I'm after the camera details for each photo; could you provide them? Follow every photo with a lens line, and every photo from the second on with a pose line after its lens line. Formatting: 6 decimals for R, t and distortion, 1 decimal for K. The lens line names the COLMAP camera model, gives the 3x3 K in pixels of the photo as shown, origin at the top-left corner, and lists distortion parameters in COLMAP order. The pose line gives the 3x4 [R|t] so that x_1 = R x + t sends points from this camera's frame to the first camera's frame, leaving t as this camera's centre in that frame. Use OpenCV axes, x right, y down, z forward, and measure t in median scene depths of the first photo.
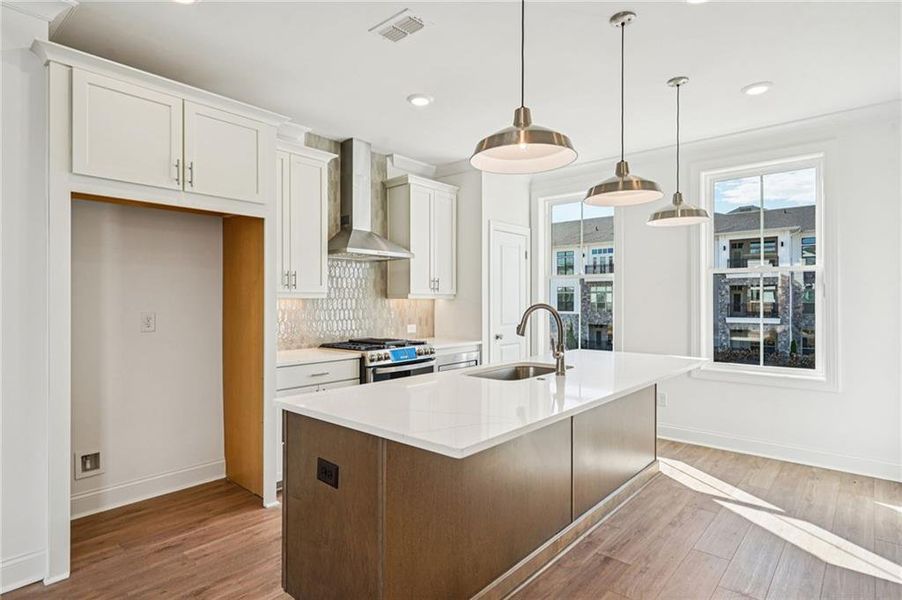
lens RADIAL K [[480.3, 0, 443.8], [0, 480.3, 300.1], [0, 0, 1]] dist [-0.000041, 0.002606]
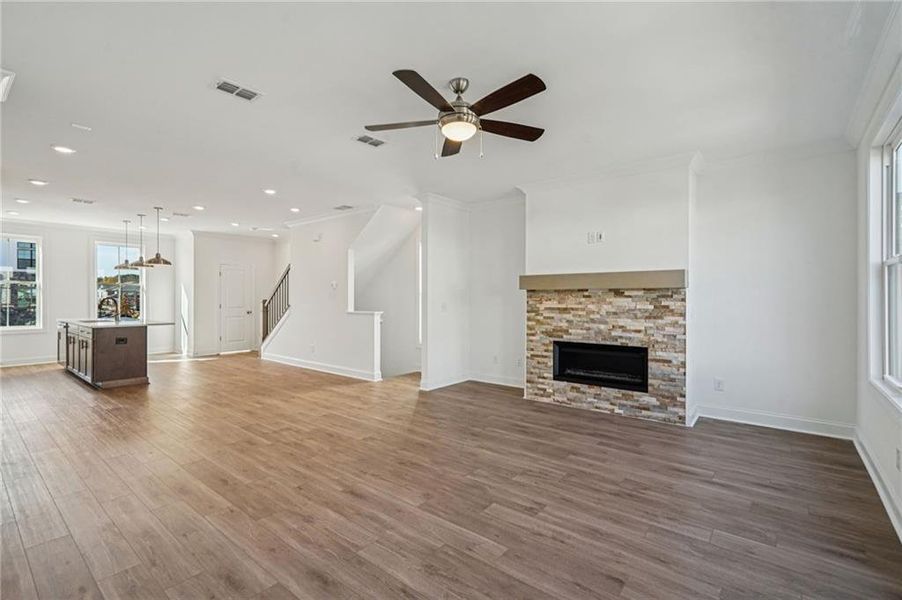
lens RADIAL K [[413.4, 0, 444.8], [0, 413.4, 296.3], [0, 0, 1]] dist [-0.007533, 0.002614]
pose [[-0.038014, 0.000822, 0.999277, -1.759277], [-0.000712, 0.999999, -0.000850, 0.000645], [-0.999277, -0.000744, -0.038014, -0.709242]]
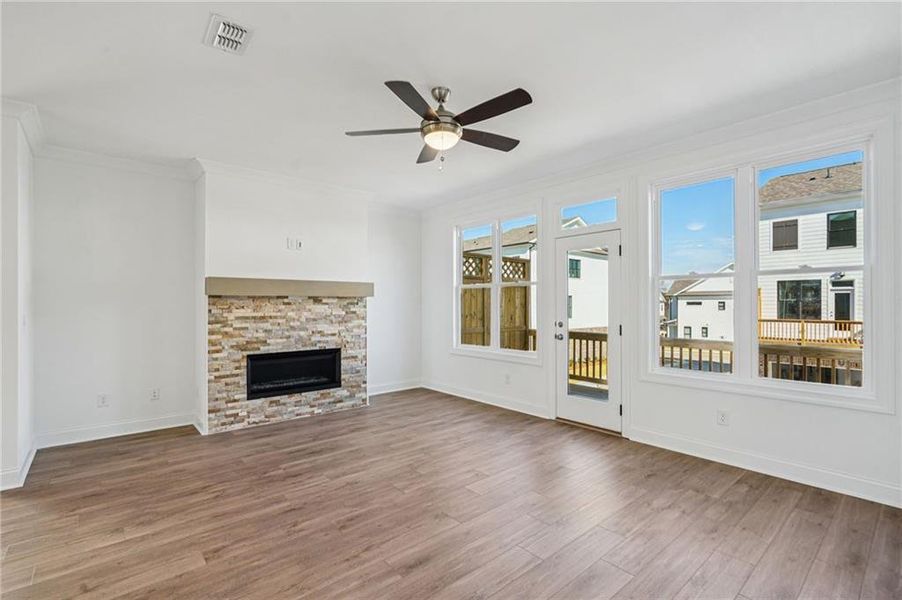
lens RADIAL K [[413.4, 0, 448.6], [0, 413.4, 301.3], [0, 0, 1]] dist [-0.007533, 0.002614]
pose [[-0.991572, -0.000713, 0.129559, -1.130210], [-0.001642, 0.999974, -0.007065, 0.001016], [-0.129550, -0.007219, -0.991547, -0.023243]]
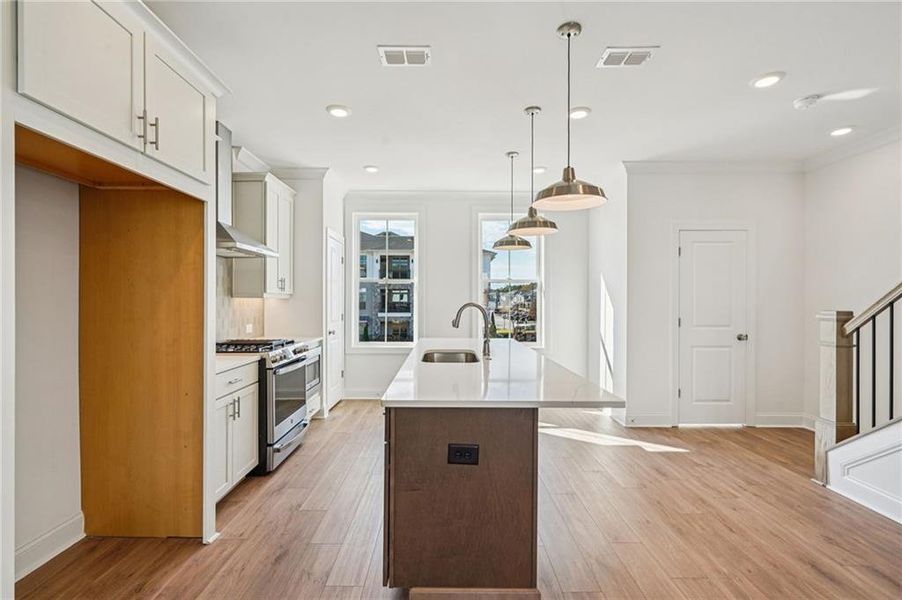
lens RADIAL K [[413.4, 0, 443.7], [0, 413.4, 300.0], [0, 0, 1]] dist [-0.007533, 0.002614]
pose [[0.748561, 0.002718, 0.663061, -0.440908], [-0.003248, 0.999995, -0.000432, 0.000710], [-0.663058, -0.001831, 0.748566, 0.148588]]
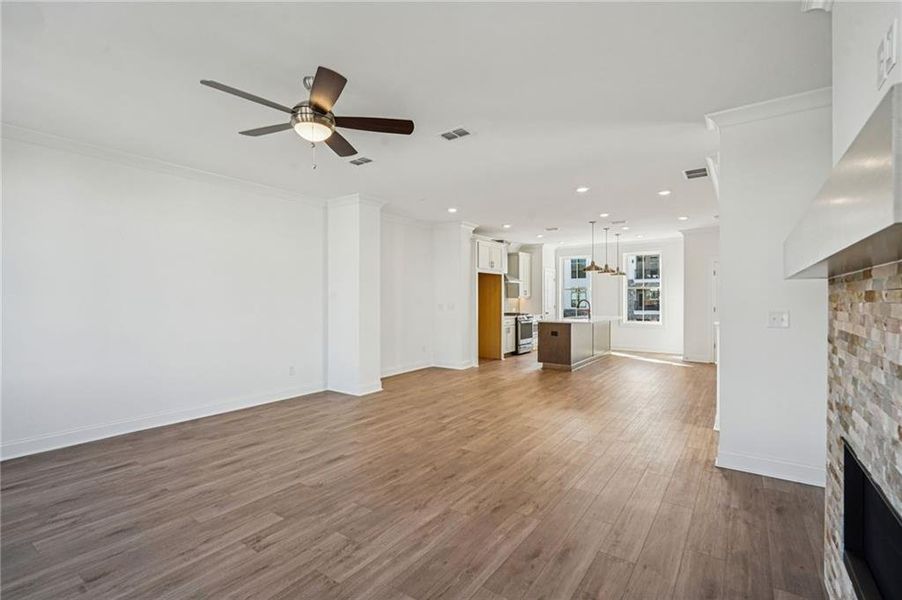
lens RADIAL K [[413.4, 0, 449.0], [0, 413.4, 300.9], [0, 0, 1]] dist [-0.007533, 0.002614]
pose [[0.994072, -0.001609, 0.108710, -0.863996], [0.000997, 0.999983, 0.005686, -0.001778], [-0.108717, -0.005544, 0.994057, -1.509687]]
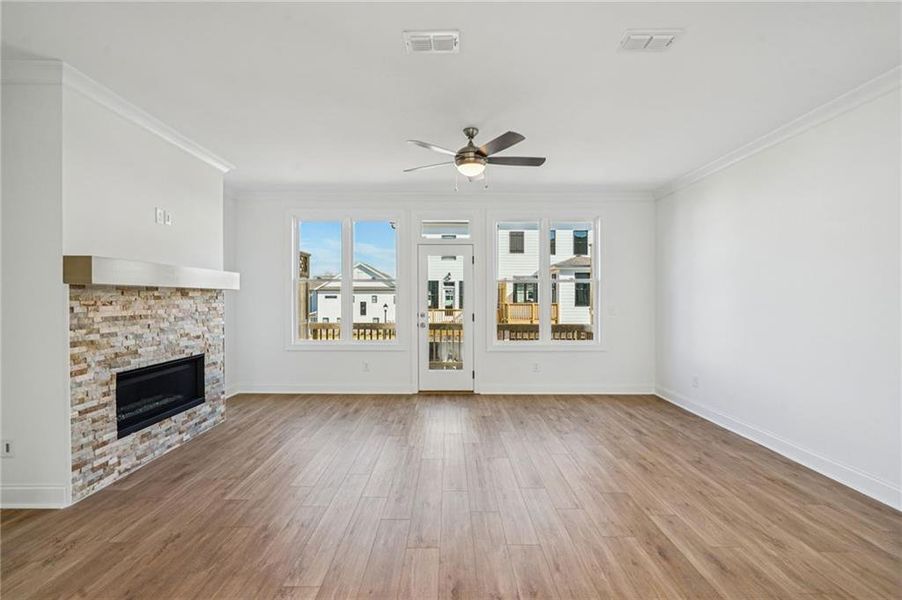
lens RADIAL K [[413.4, 0, 450.5], [0, 413.4, 299.3], [0, 0, 1]] dist [-0.007533, 0.002614]
pose [[-0.742564, -0.001500, -0.669773, -0.351862], [-0.003668, 0.999992, 0.001828, -0.000533], [0.669765, 0.003814, -0.742564, -0.092480]]
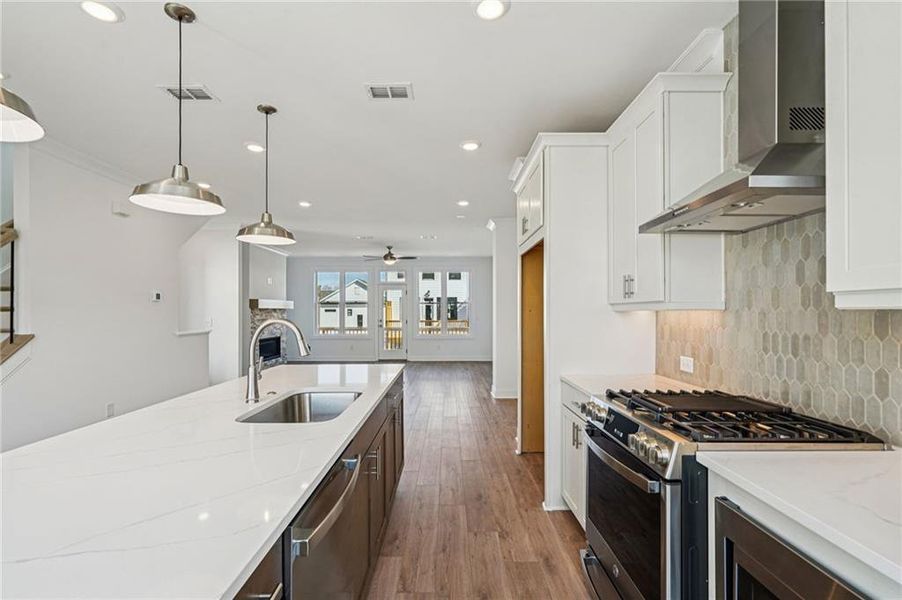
lens RADIAL K [[413.4, 0, 449.2], [0, 413.4, 308.3], [0, 0, 1]] dist [-0.007533, 0.002614]
pose [[-0.742434, -0.005634, -0.669895, 0.340233], [-0.000976, 0.999973, -0.007328, -0.007678], [0.669918, -0.004787, -0.742420, 1.261620]]
